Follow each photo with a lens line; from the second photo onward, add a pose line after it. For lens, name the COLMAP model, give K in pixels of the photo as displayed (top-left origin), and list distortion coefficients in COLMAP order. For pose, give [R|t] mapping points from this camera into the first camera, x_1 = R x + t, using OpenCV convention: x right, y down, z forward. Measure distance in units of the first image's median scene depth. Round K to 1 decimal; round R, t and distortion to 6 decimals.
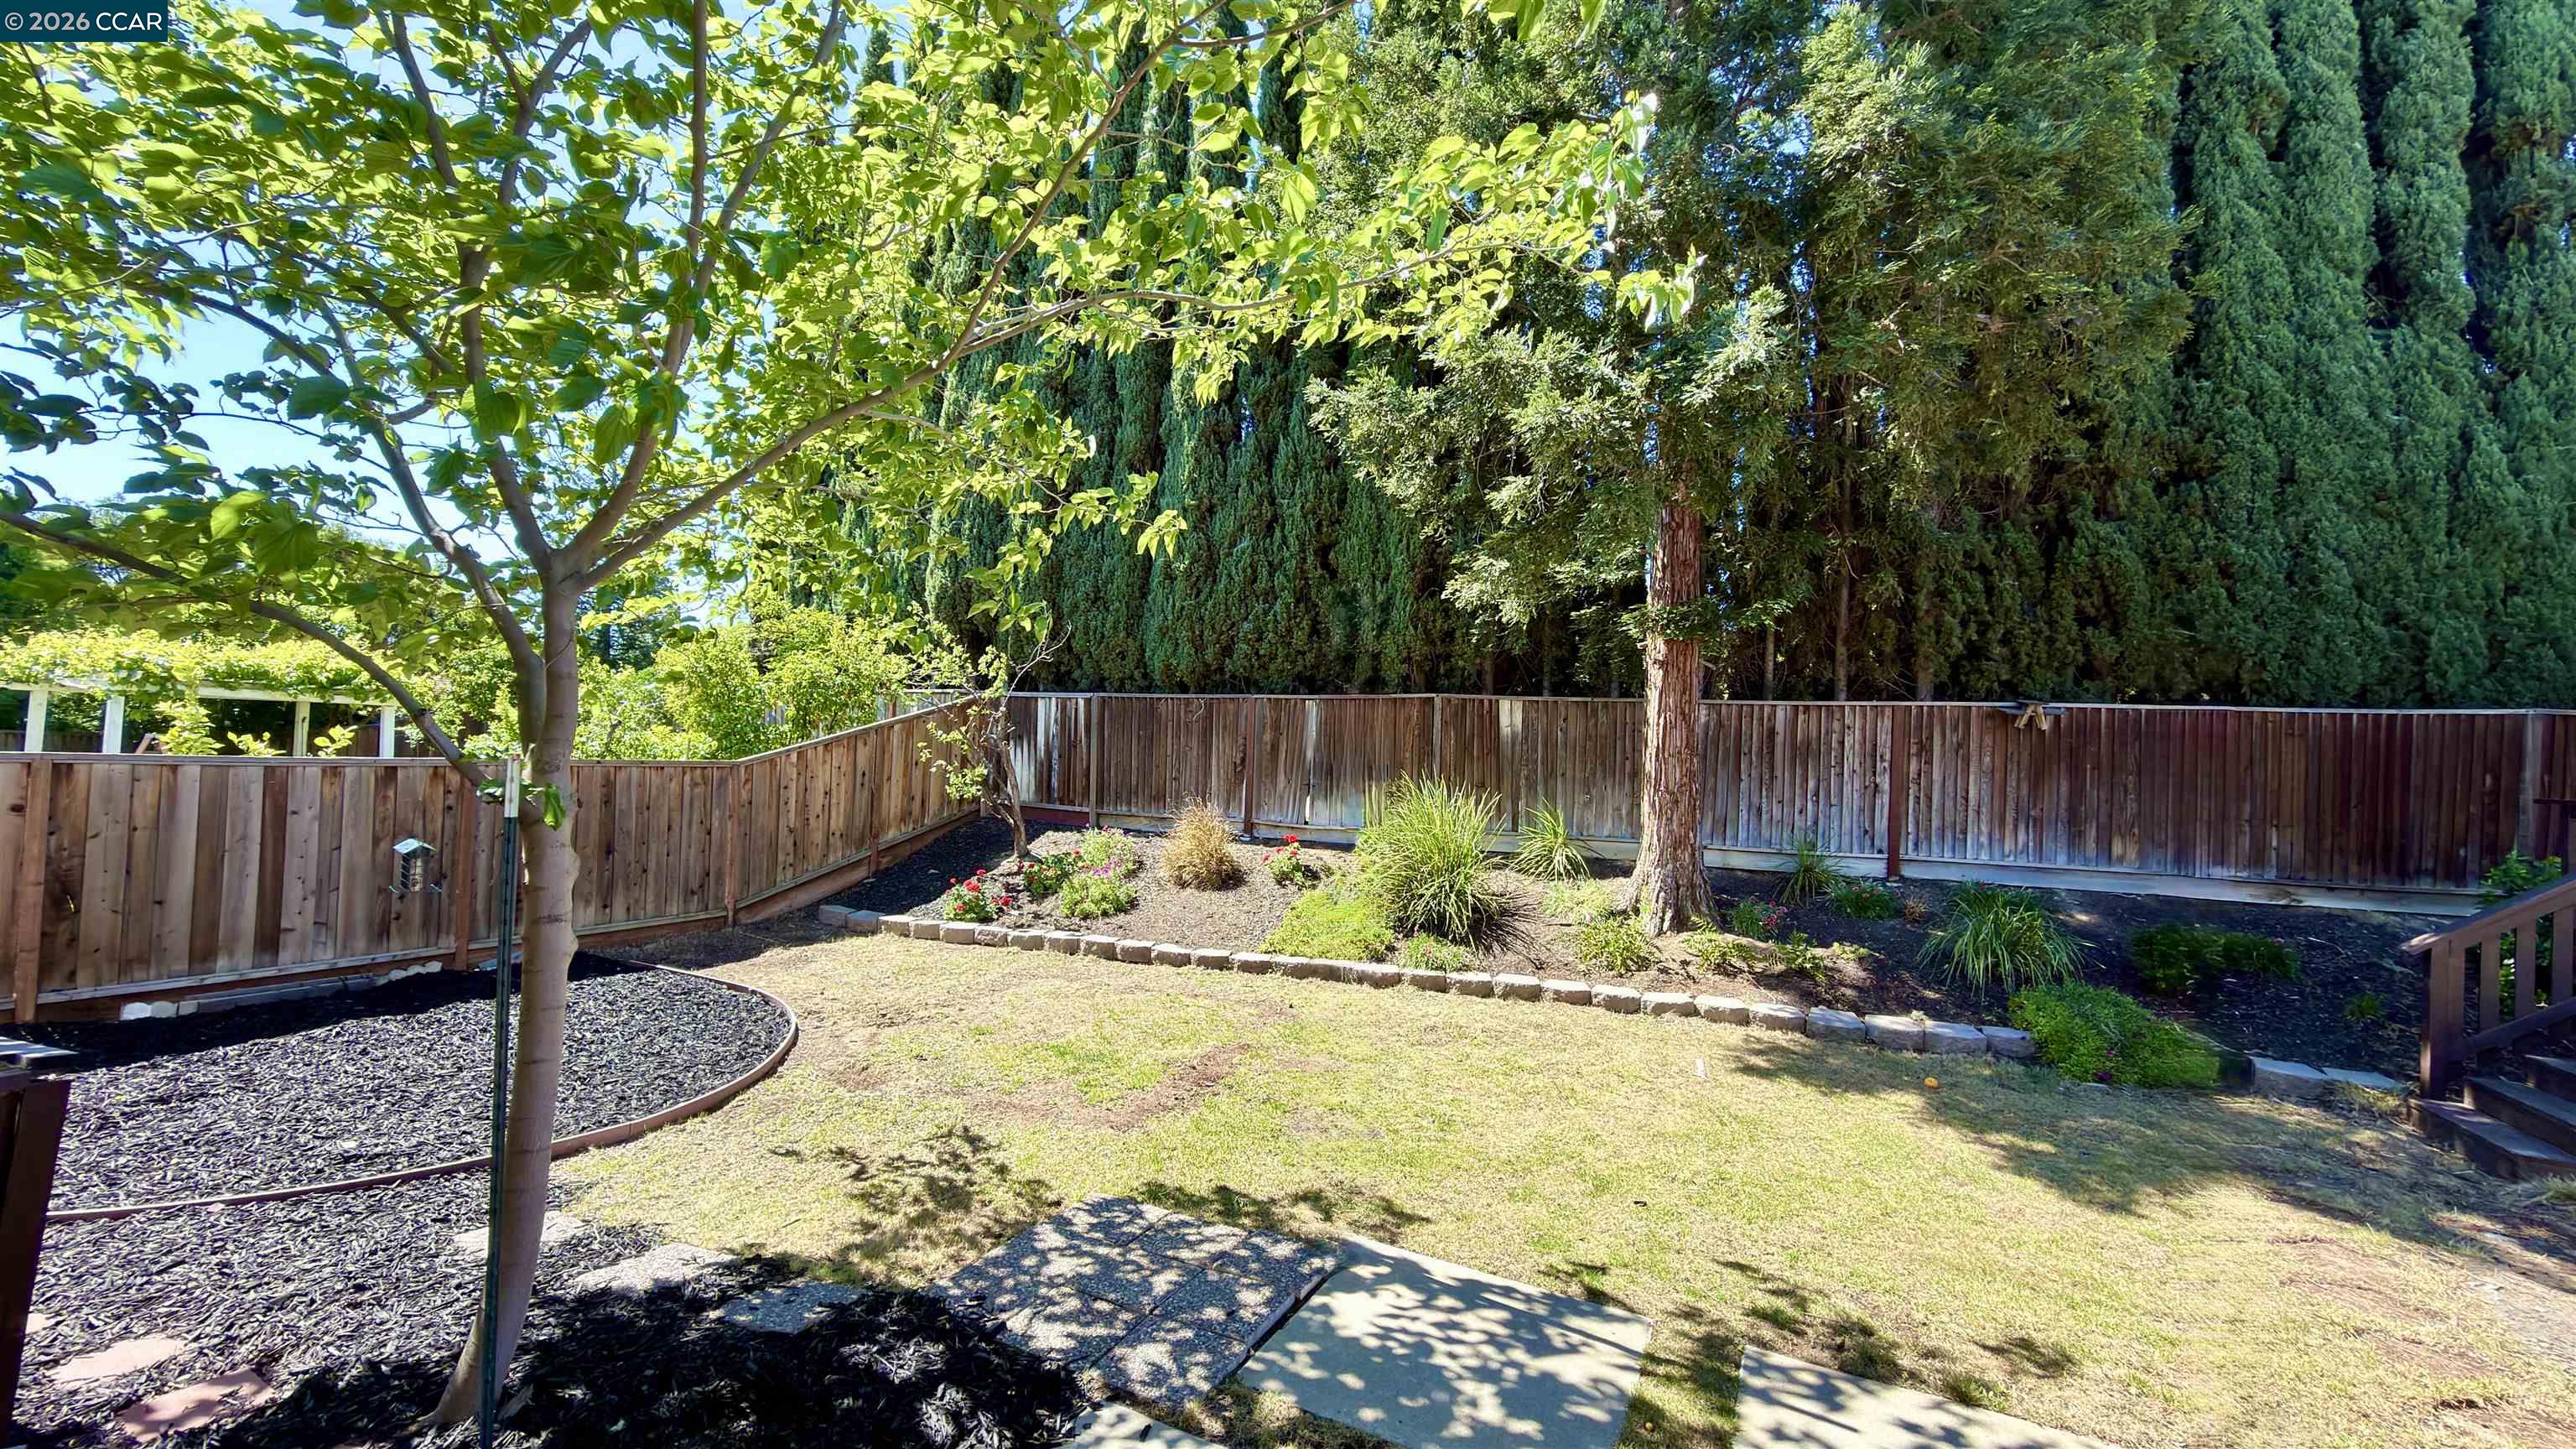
lens RADIAL K [[1023.1, 0, 1286.8], [0, 1023.1, 713.4], [0, 0, 1]] dist [-0.001724, -0.000051]
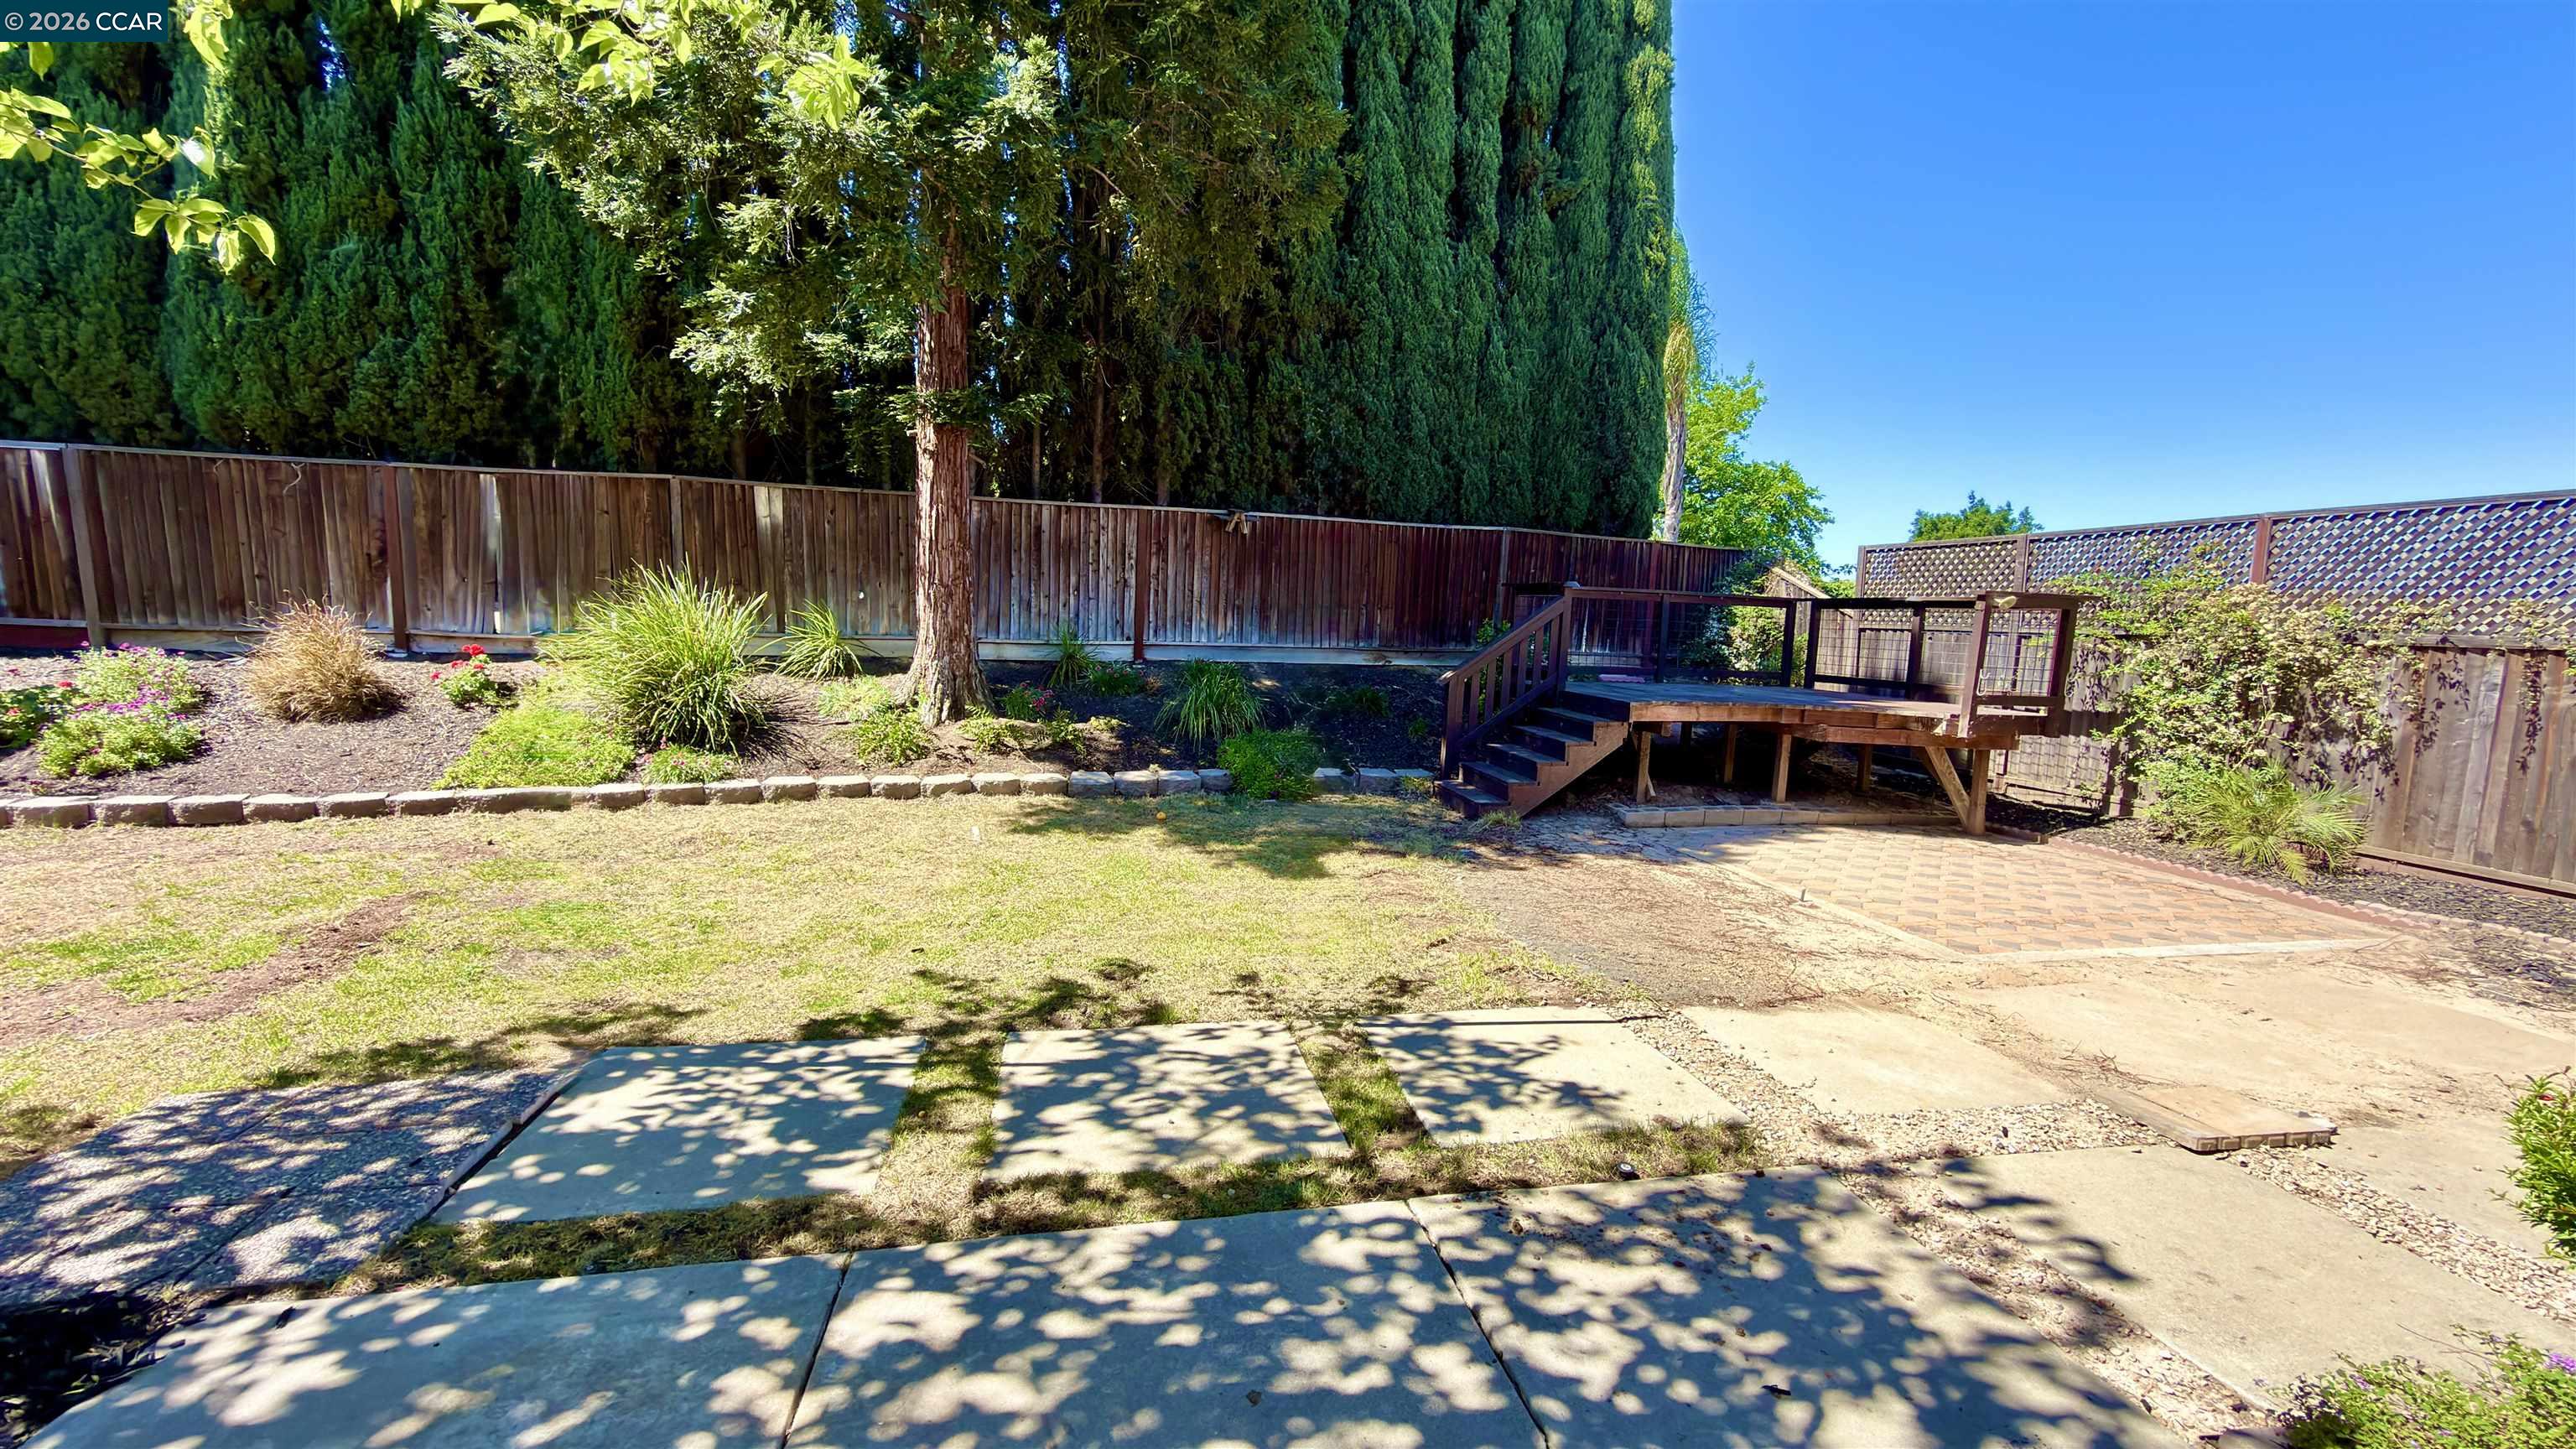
lens RADIAL K [[1023.1, 0, 1288.7], [0, 1023.1, 720.3], [0, 0, 1]] dist [-0.001724, -0.000051]
pose [[0.782664, -0.081663, 0.617065, 0.006552], [-0.029955, 0.985266, 0.168385, 0.029468], [-0.621724, -0.150273, 0.768686, -0.008745]]
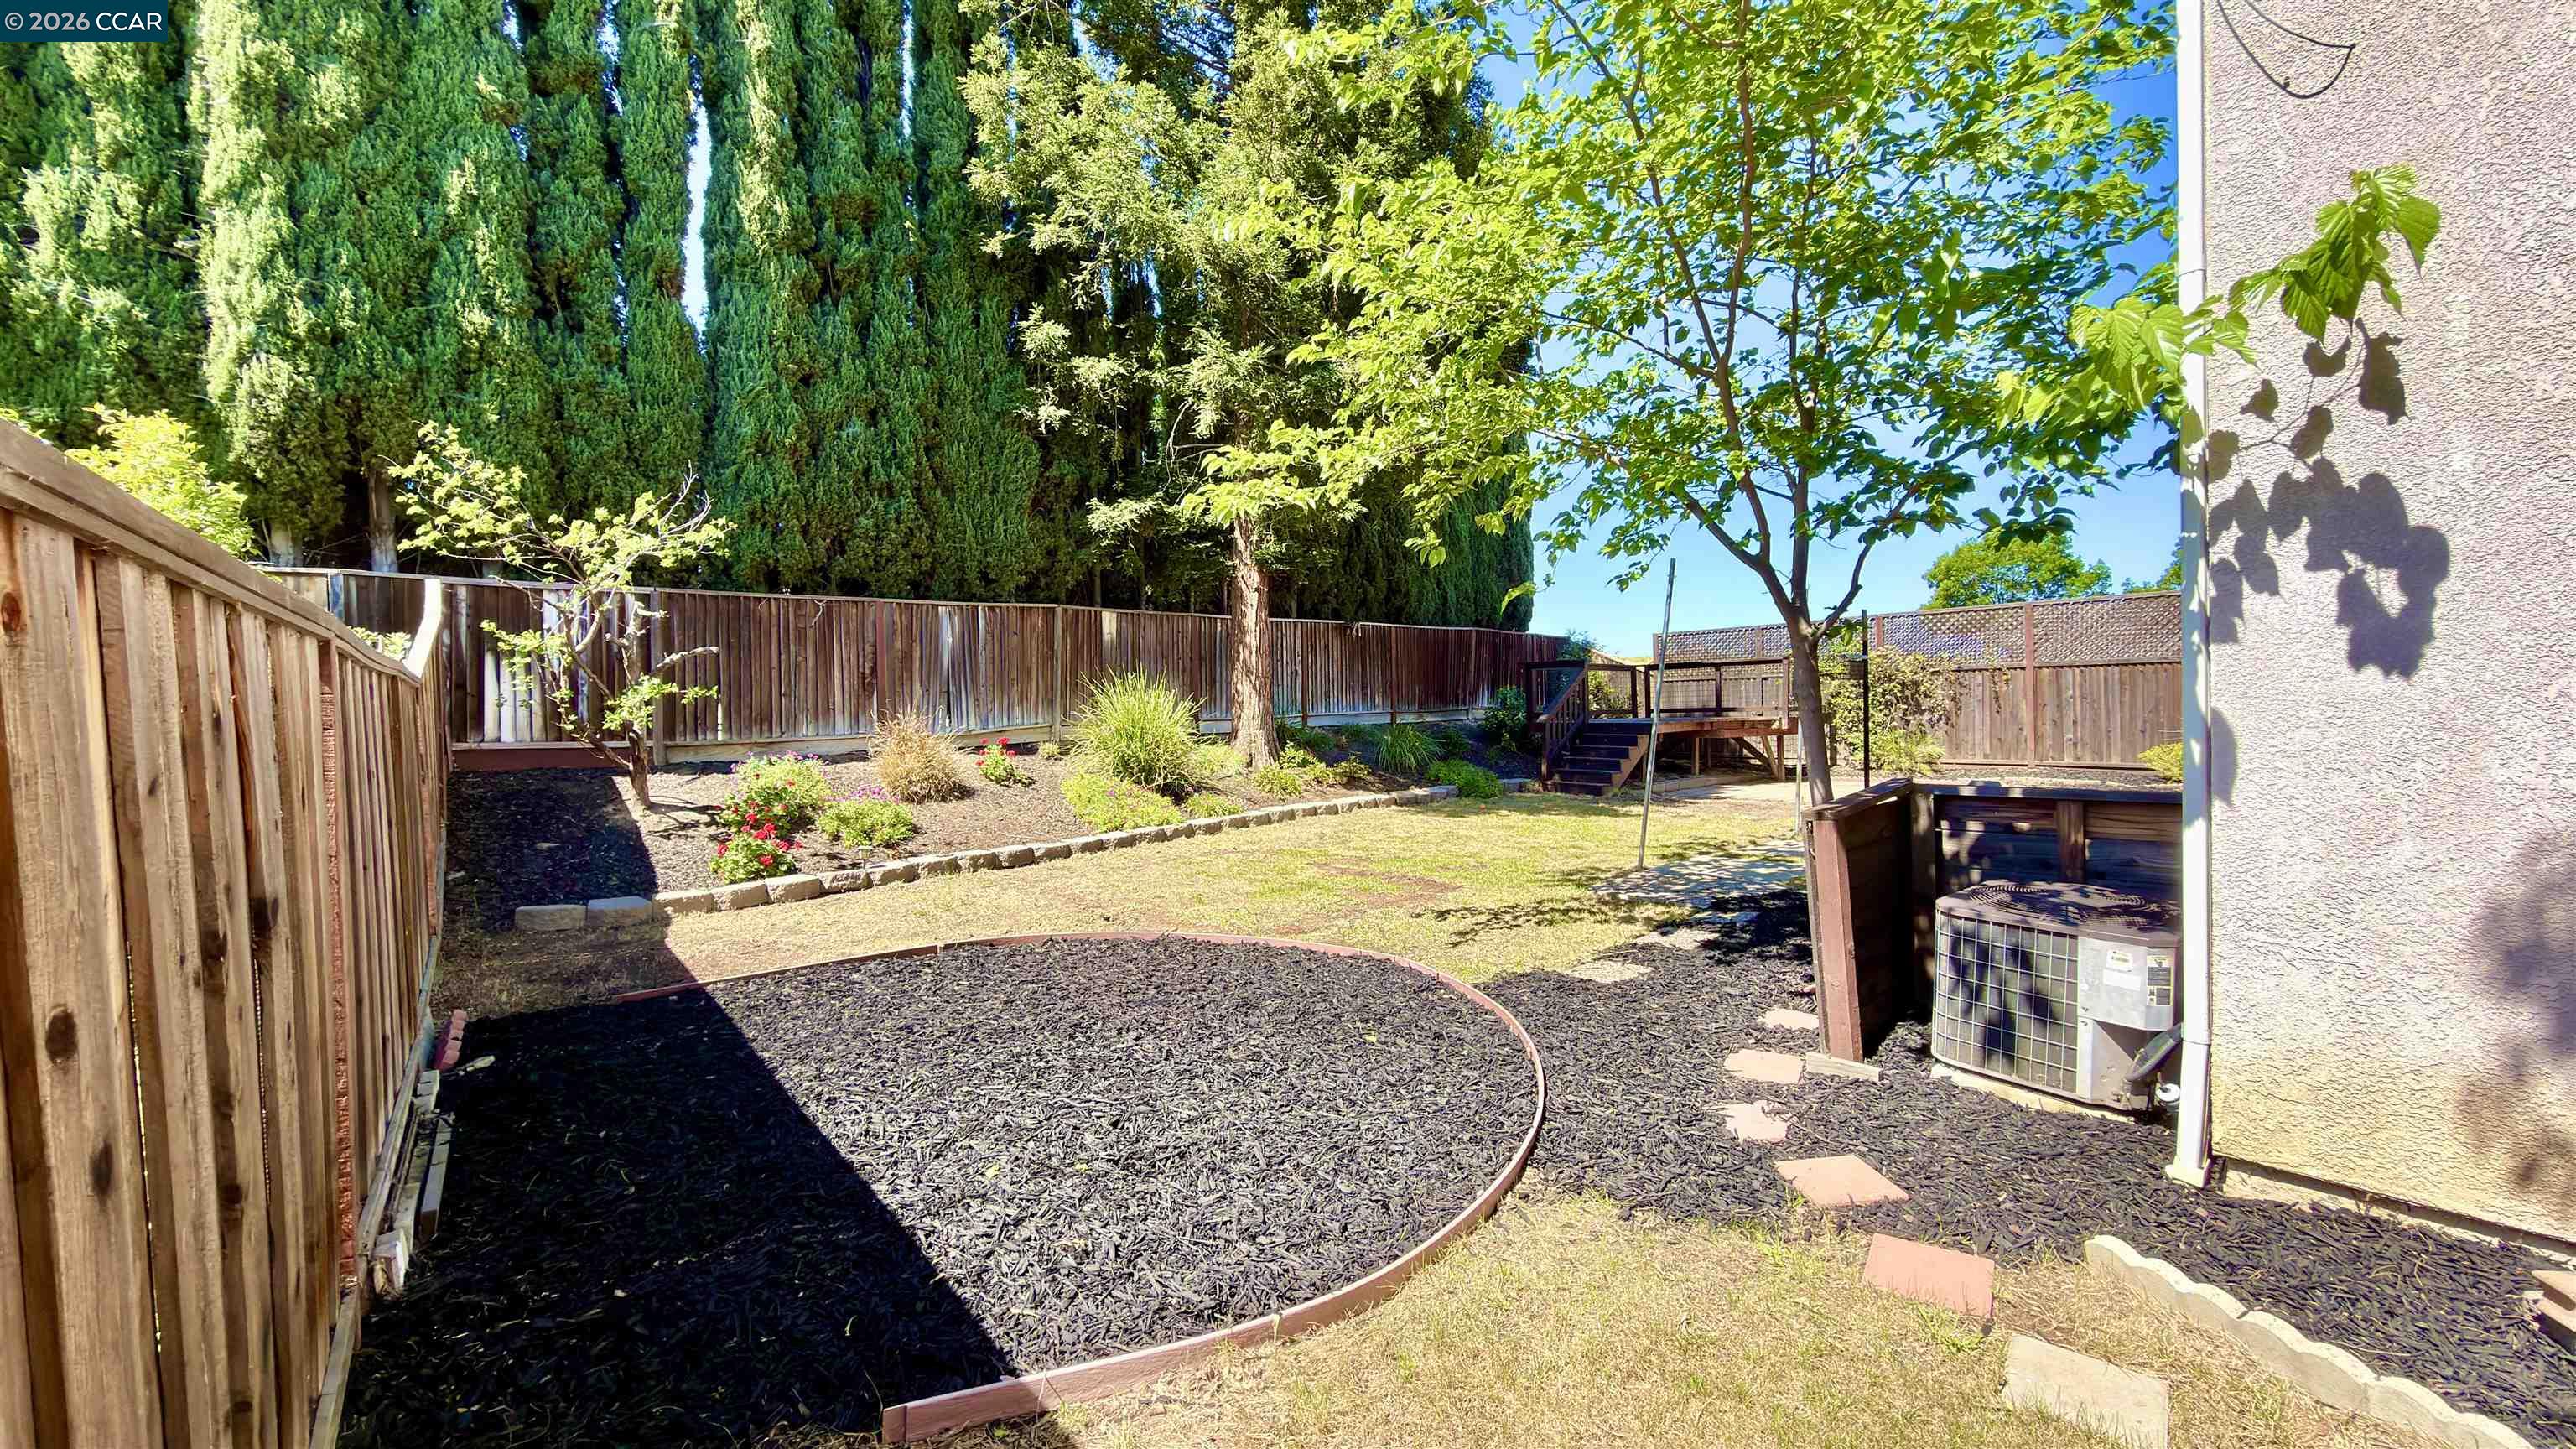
lens RADIAL K [[1023.1, 0, 1302.0], [0, 1023.1, 726.9], [0, 0, 1]] dist [-0.001724, -0.000051]
pose [[0.407662, -0.072179, 0.910276, -0.977735], [0.001752, 0.996931, 0.078266, 0.034572], [-0.913131, -0.030311, 0.406537, 0.372479]]
